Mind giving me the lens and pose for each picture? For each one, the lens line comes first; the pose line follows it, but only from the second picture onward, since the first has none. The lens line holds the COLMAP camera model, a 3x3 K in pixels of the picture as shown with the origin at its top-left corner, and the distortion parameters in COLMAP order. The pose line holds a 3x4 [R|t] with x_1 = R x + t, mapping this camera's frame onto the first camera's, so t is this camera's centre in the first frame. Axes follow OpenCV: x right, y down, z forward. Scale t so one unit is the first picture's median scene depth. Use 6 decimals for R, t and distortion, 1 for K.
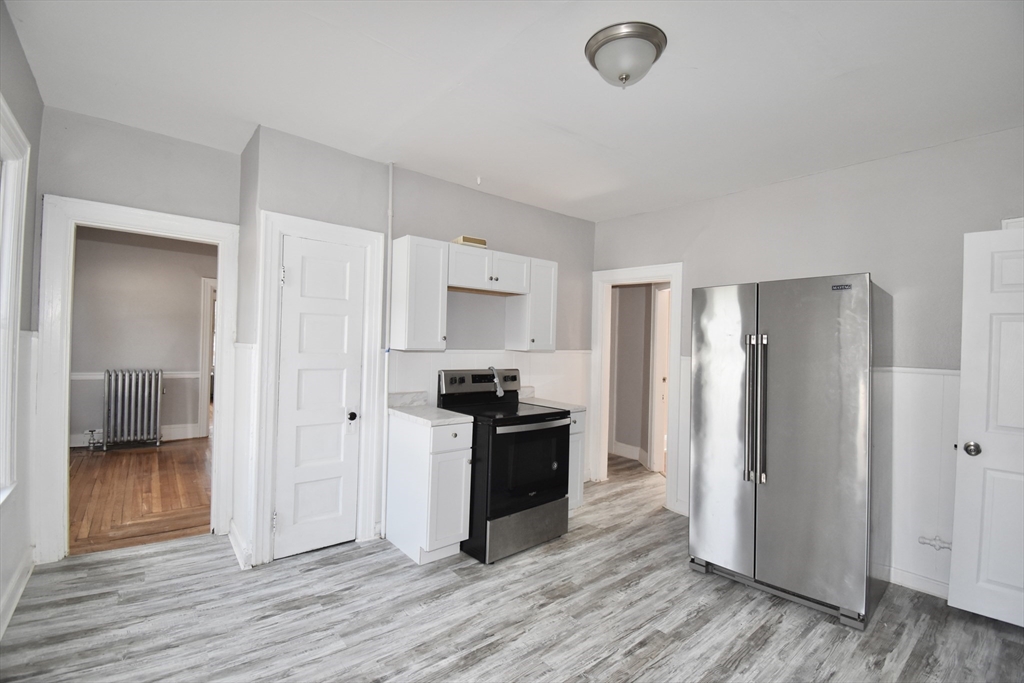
lens RADIAL K [[454.9, 0, 509.4], [0, 454.9, 336.6], [0, 0, 1]] dist [0.001002, -0.015688]
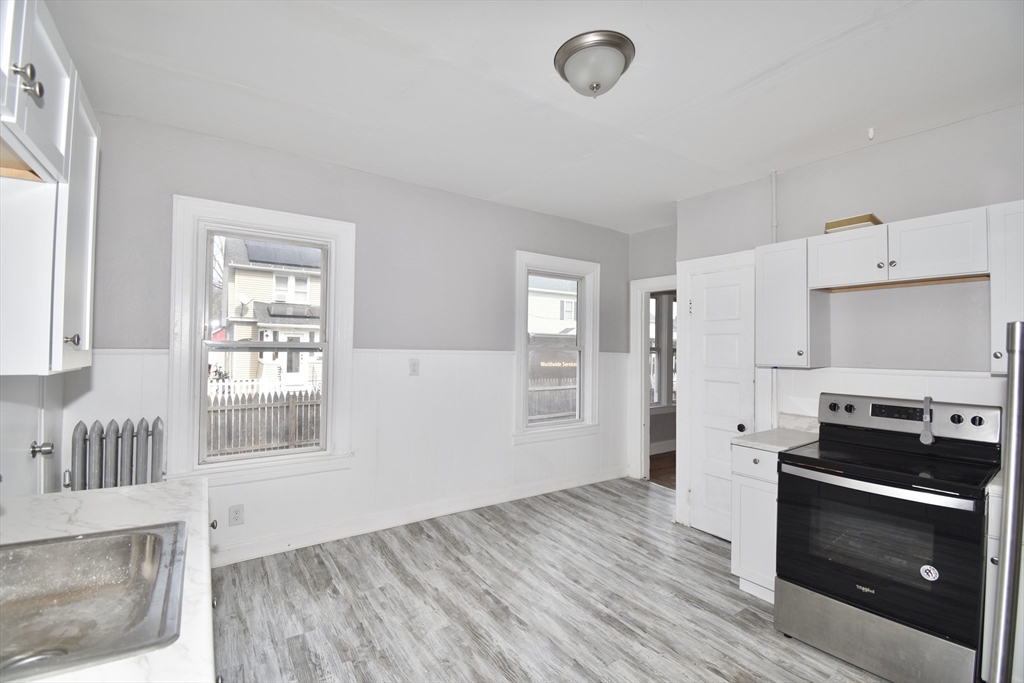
lens RADIAL K [[466.2, 0, 518.4], [0, 466.2, 335.7], [0, 0, 1]] dist [-0.002163, -0.000919]
pose [[-0.099188, -0.052390, -0.993689, 0.997925], [0.005010, 0.998574, -0.053148, 0.019640], [0.995056, -0.010250, -0.098784, 0.735710]]
